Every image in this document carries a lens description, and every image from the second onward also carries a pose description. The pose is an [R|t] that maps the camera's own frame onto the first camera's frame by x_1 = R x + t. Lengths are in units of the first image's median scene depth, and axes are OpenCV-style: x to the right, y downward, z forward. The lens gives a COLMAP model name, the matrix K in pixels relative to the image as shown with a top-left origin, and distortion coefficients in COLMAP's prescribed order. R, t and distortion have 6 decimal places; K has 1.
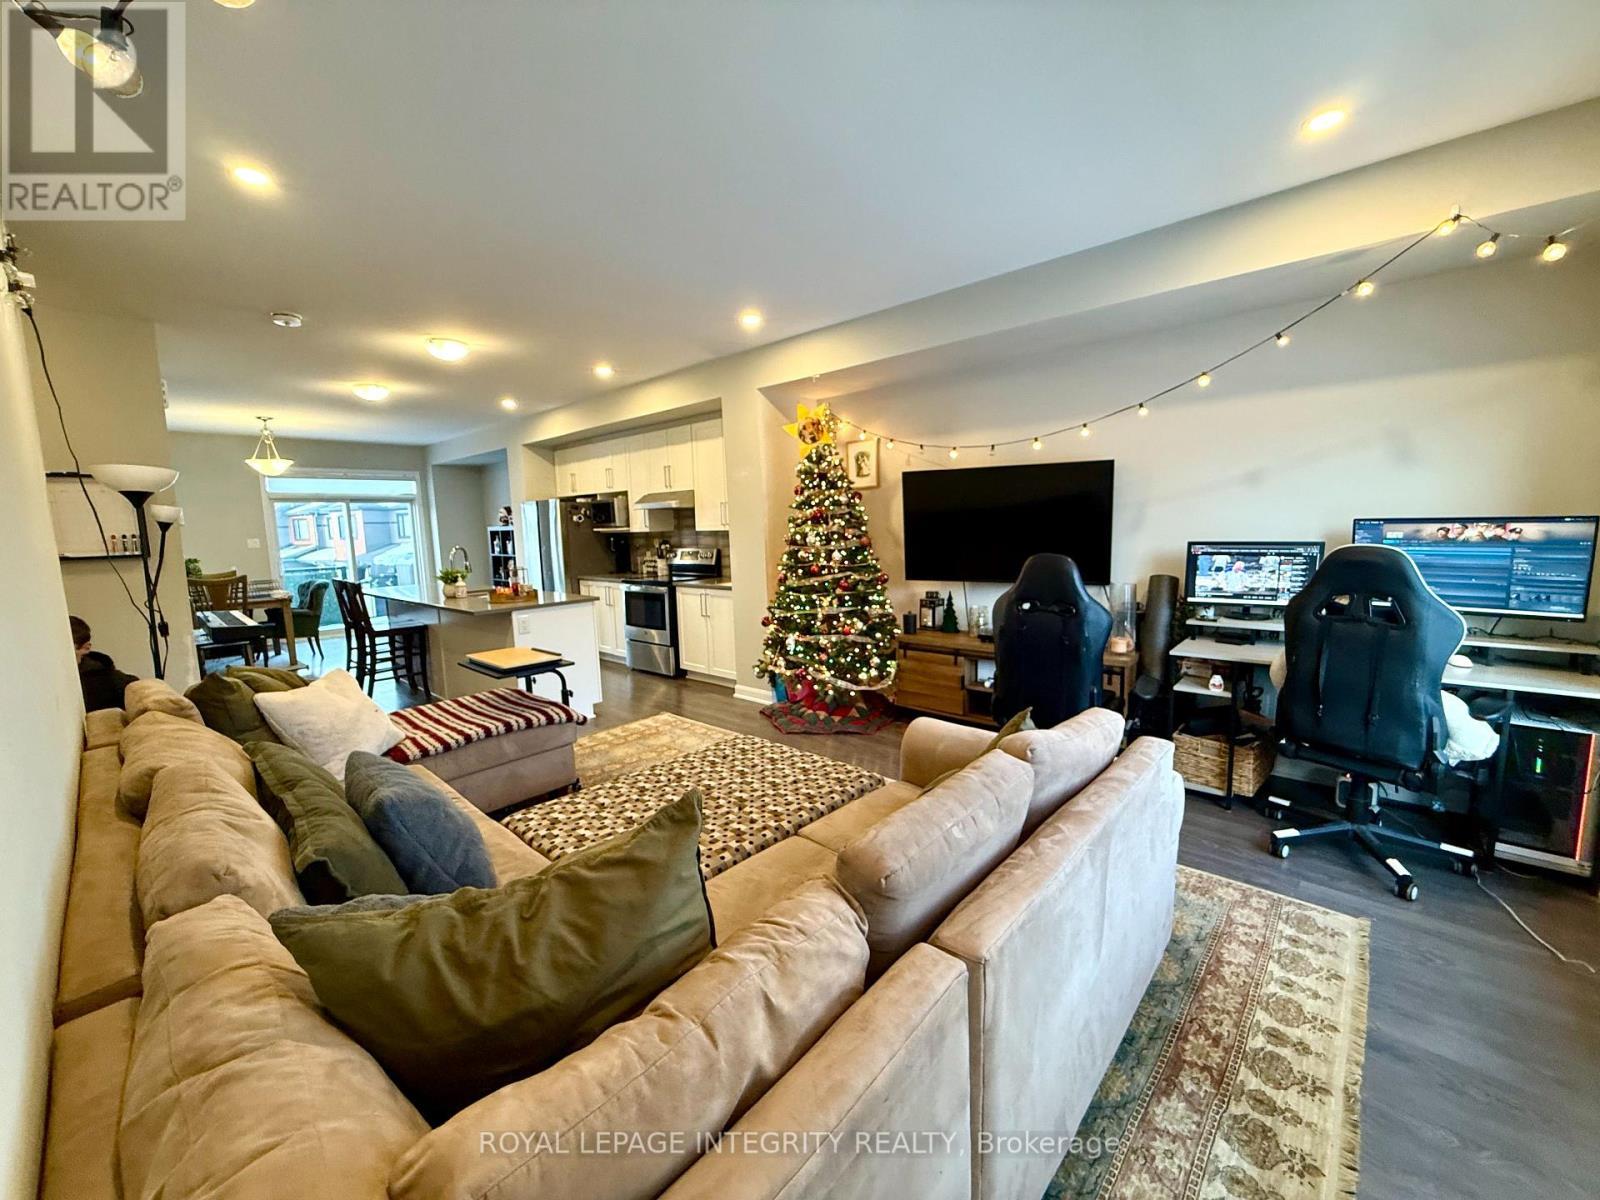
lens RADIAL K [[638.1, 0, 800.0], [0, 638.1, 600.0], [0, 0, 1]] dist [-0.000312, 0.000315]
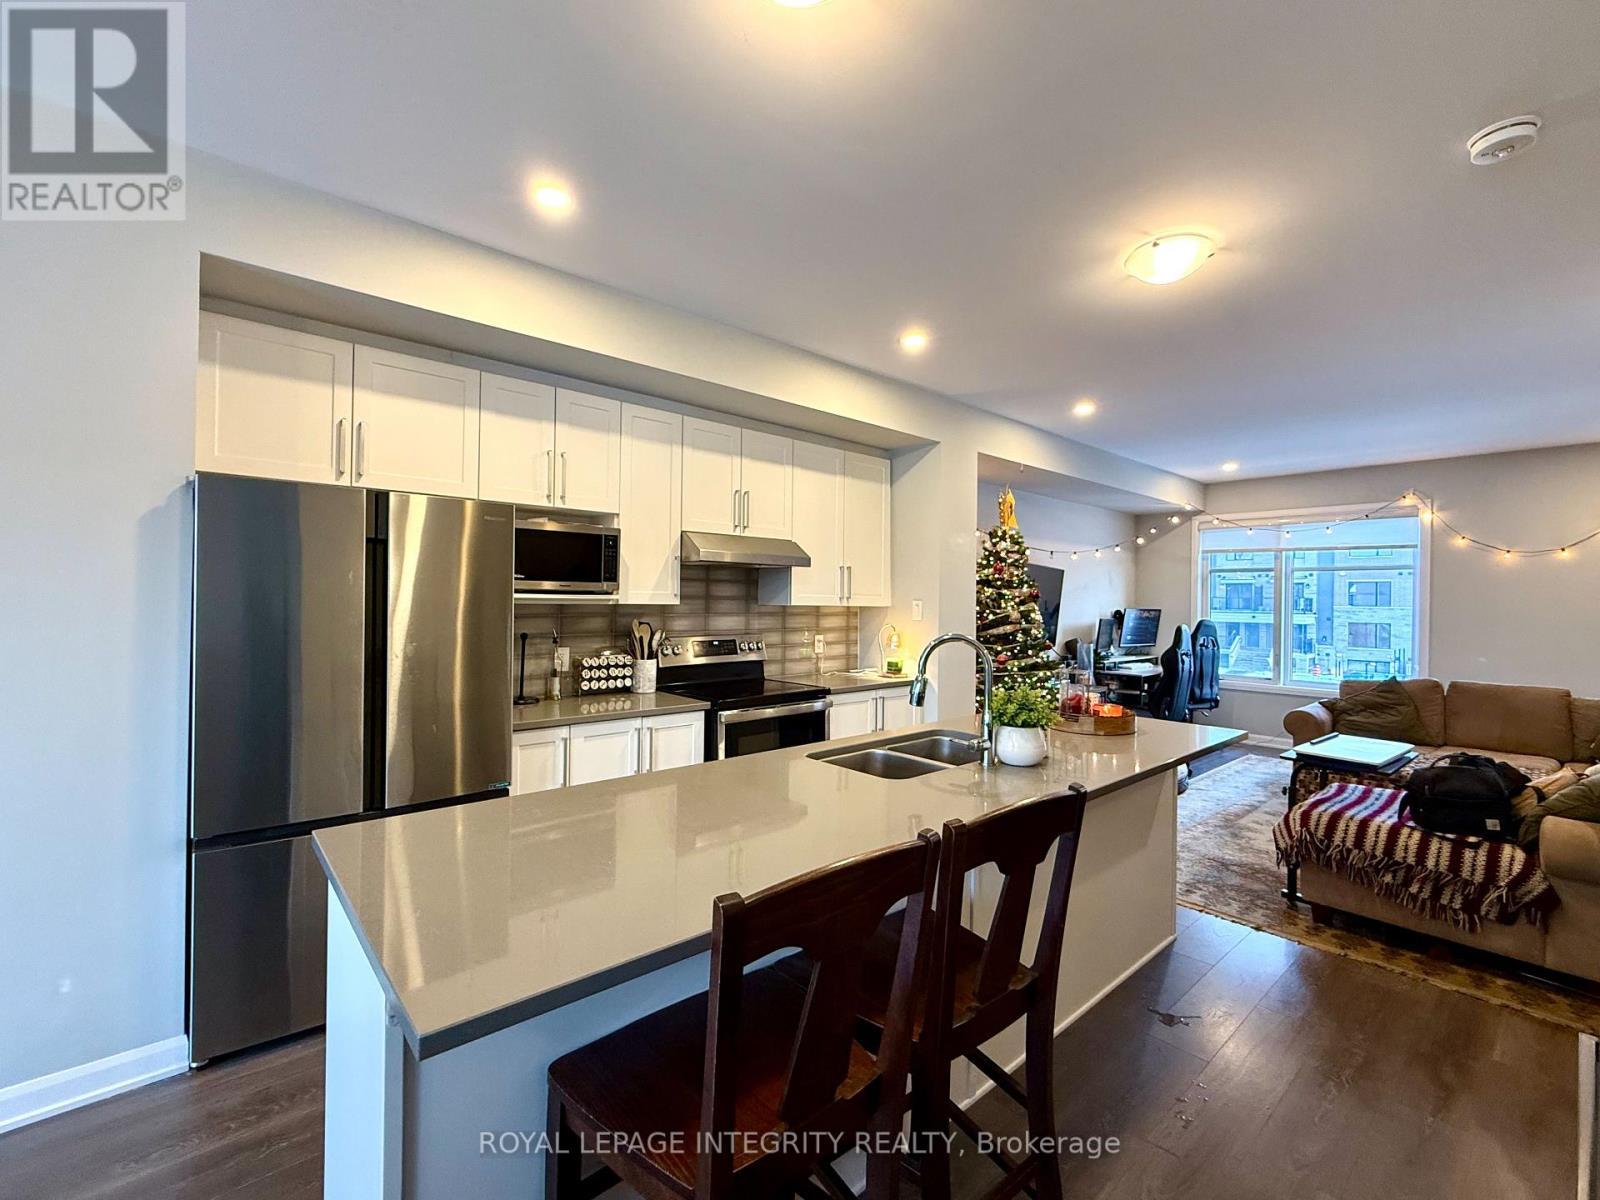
lens RADIAL K [[689.6, 0, 805.7], [0, 689.6, 603.3], [0, 0, 1]] dist [0.000809, 0.000401]
pose [[0.104770, 0.025223, 0.994177, -1.099622], [0.102786, 0.994050, -0.036051, -0.112338], [-0.989171, 0.105965, 0.101554, 1.210801]]
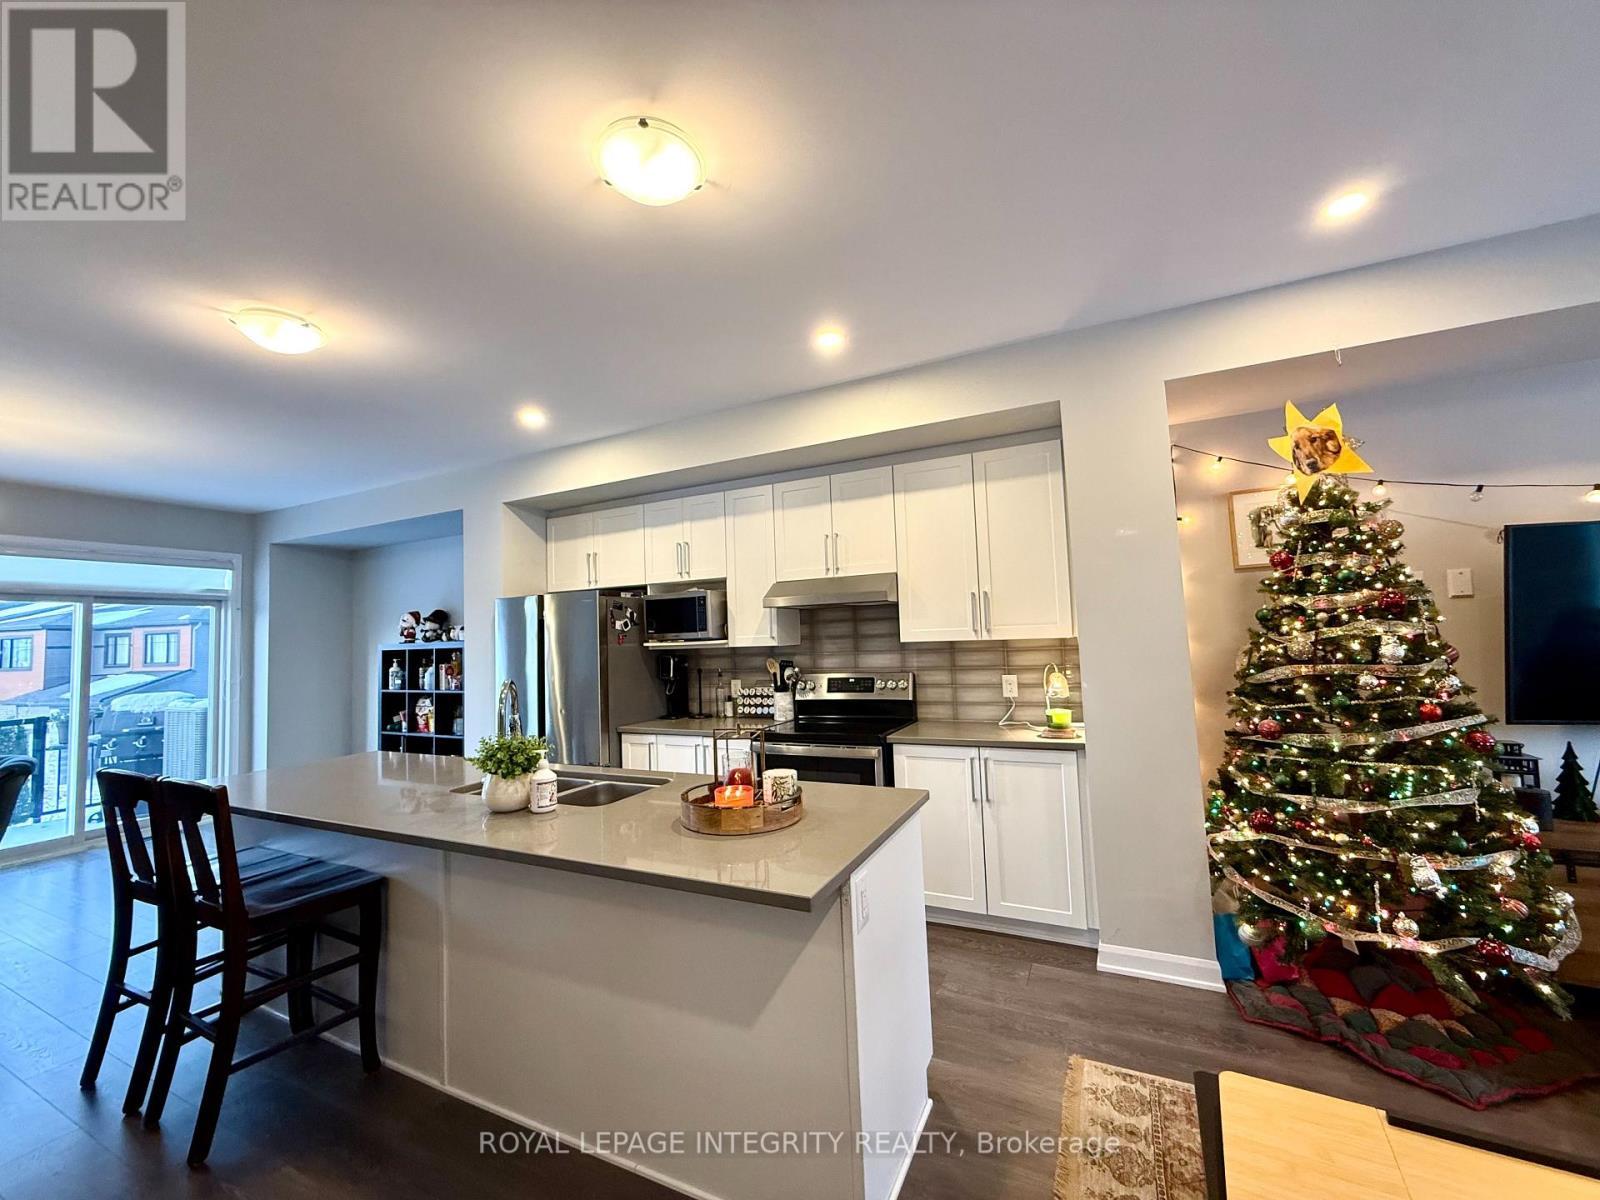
lens RADIAL K [[638.1, 0, 800.0], [0, 638.1, 600.0], [0, 0, 1]] dist [-0.000312, 0.000315]
pose [[0.960760, 0.012183, 0.277112, -0.542303], [0.040264, 0.982329, -0.182782, -0.058649], [-0.274441, 0.186767, 0.943292, 0.624151]]
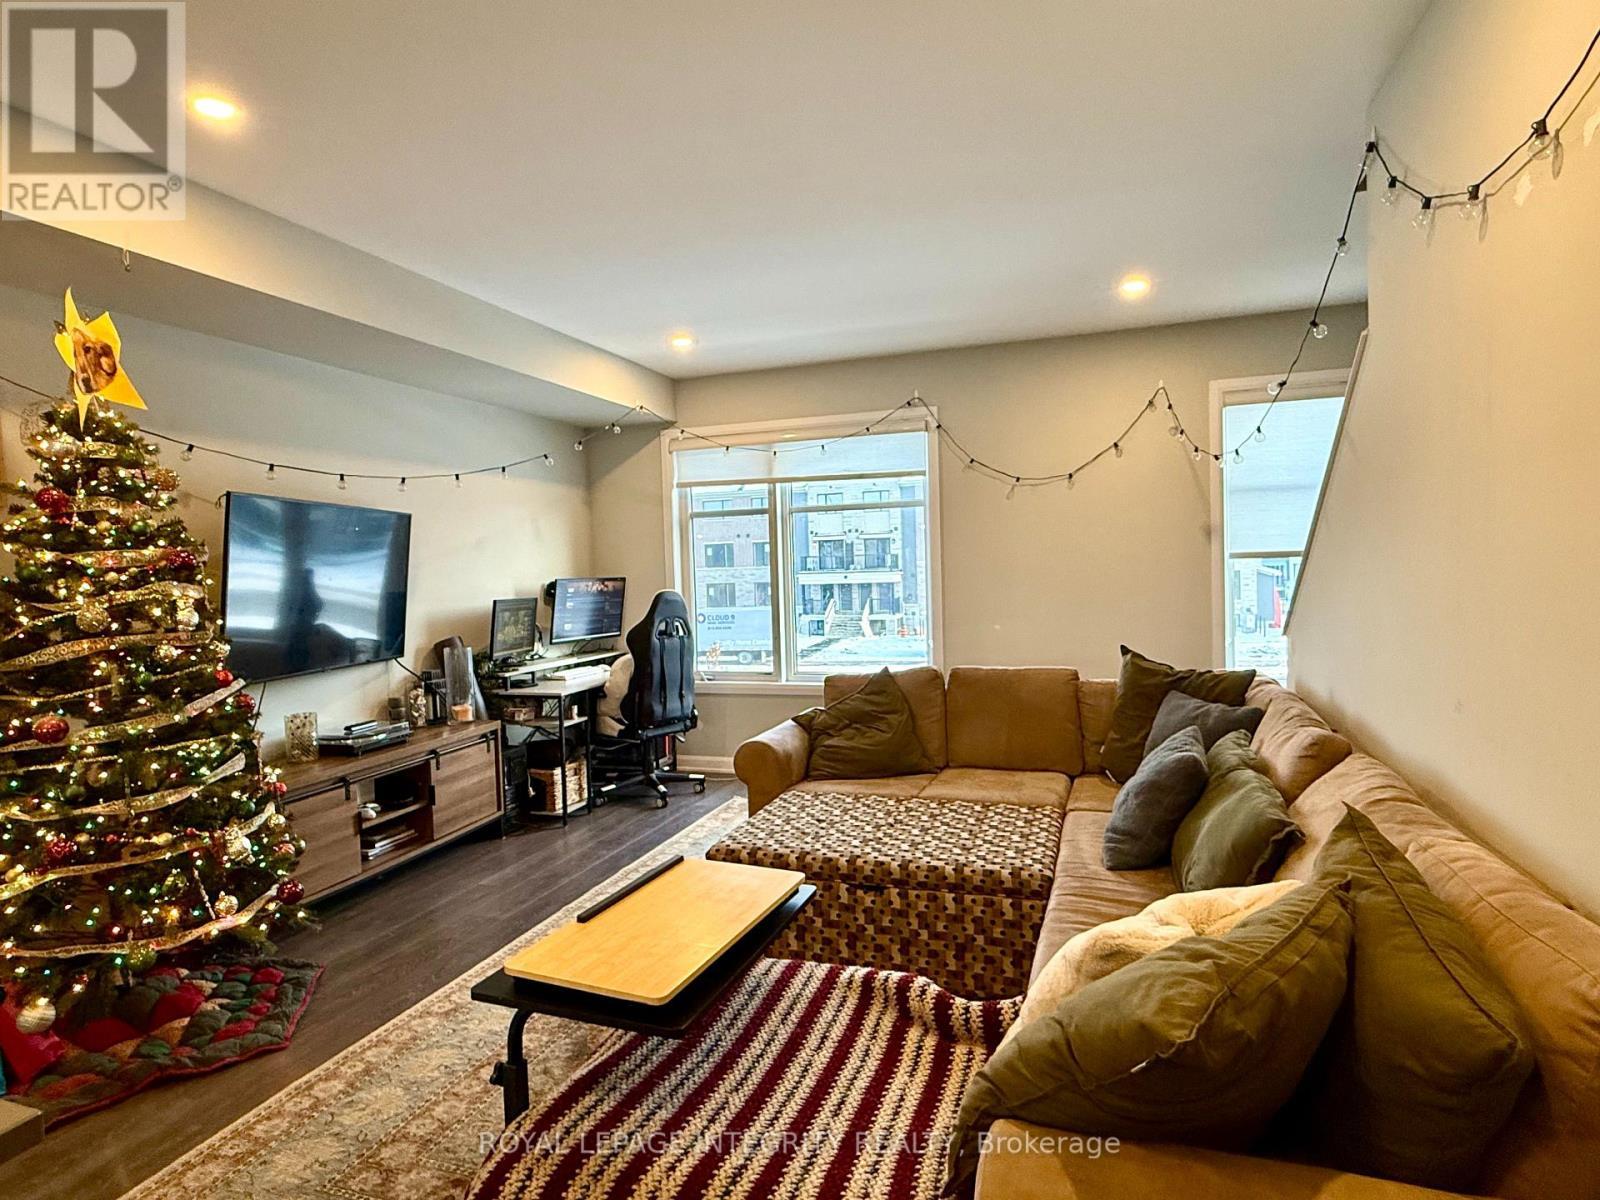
lens RADIAL K [[879.4, 0, 799.2], [0, 879.4, 594.5], [0, 0, 1]] dist [-0.004587, -0.000319]
pose [[-0.394085, 0.012391, 0.918991, -0.686634], [0.153921, 0.986677, 0.052701, -0.072991], [-0.906094, 0.162221, -0.390741, 0.815827]]
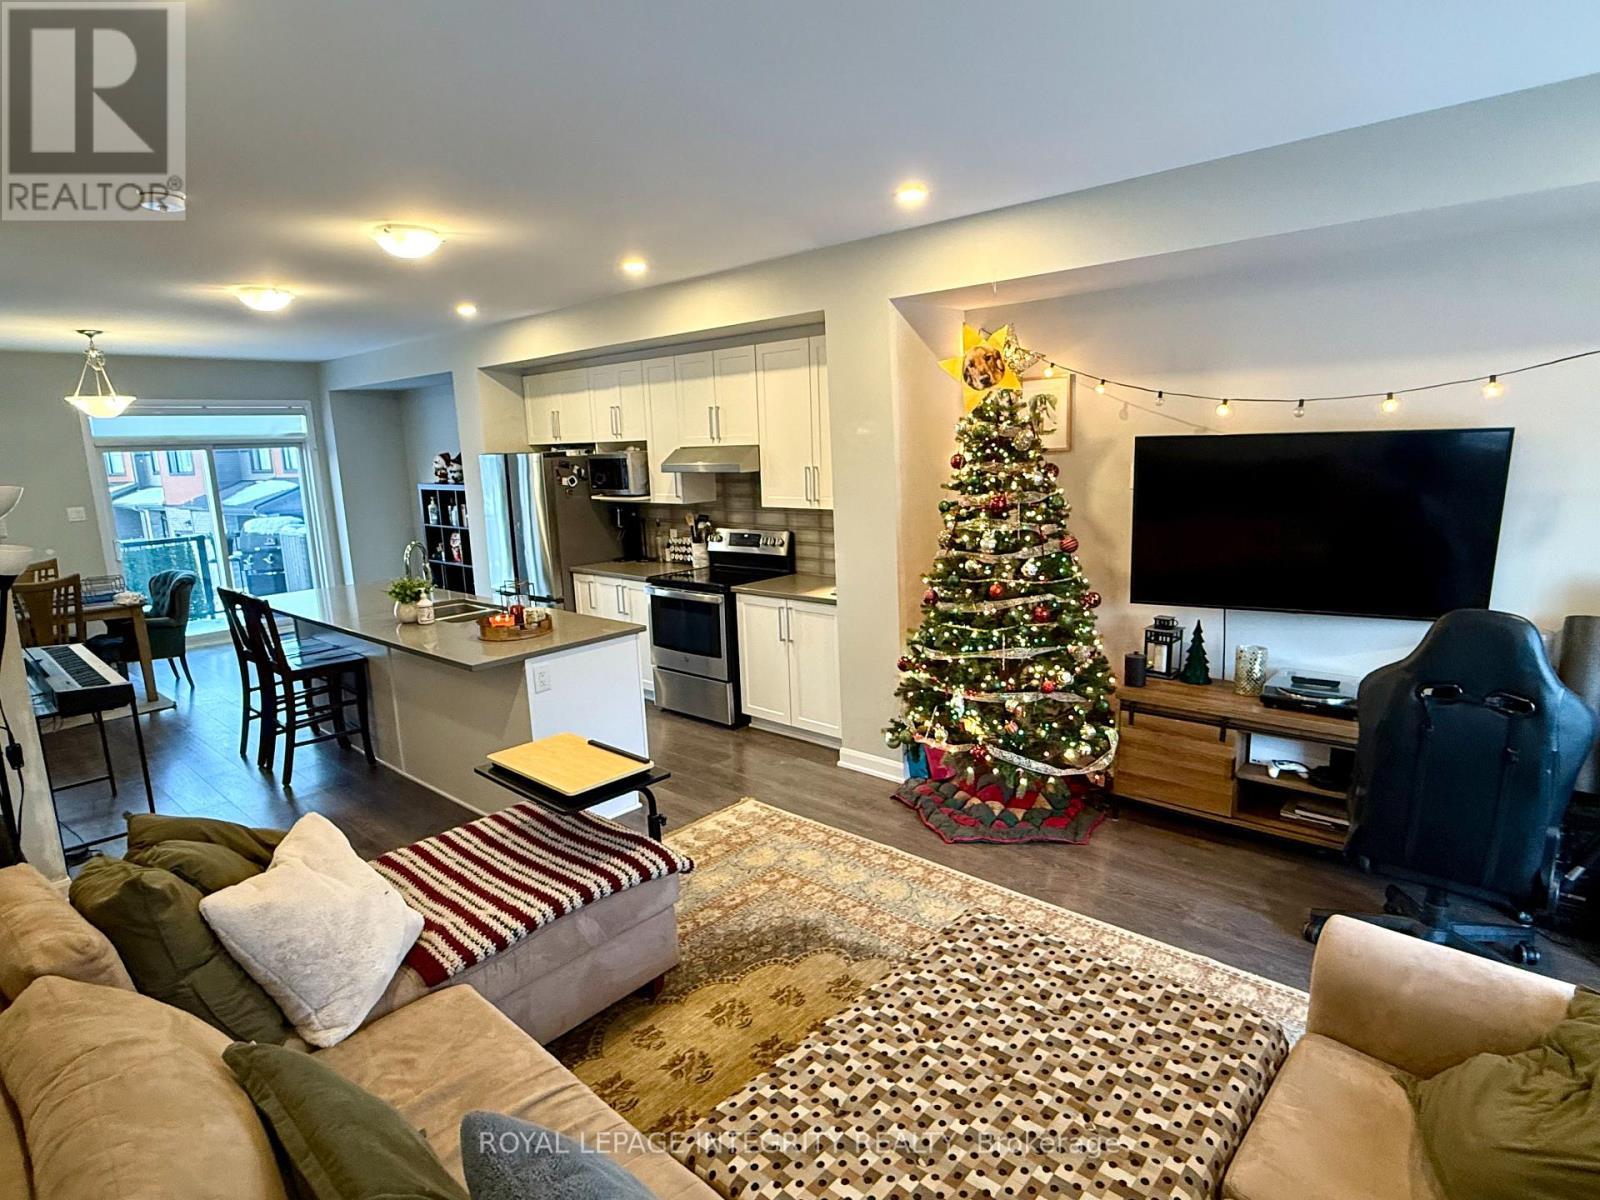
lens RADIAL K [[868.1, 0, 804.0], [0, 868.1, 600.0], [0, 0, 1]] dist [0.000451, 0.001457]
pose [[0.999941, -0.006972, 0.008344, -0.168168], [0.006449, 0.998112, 0.061088, -0.088322], [-0.008755, -0.061031, 0.998097, 0.122813]]
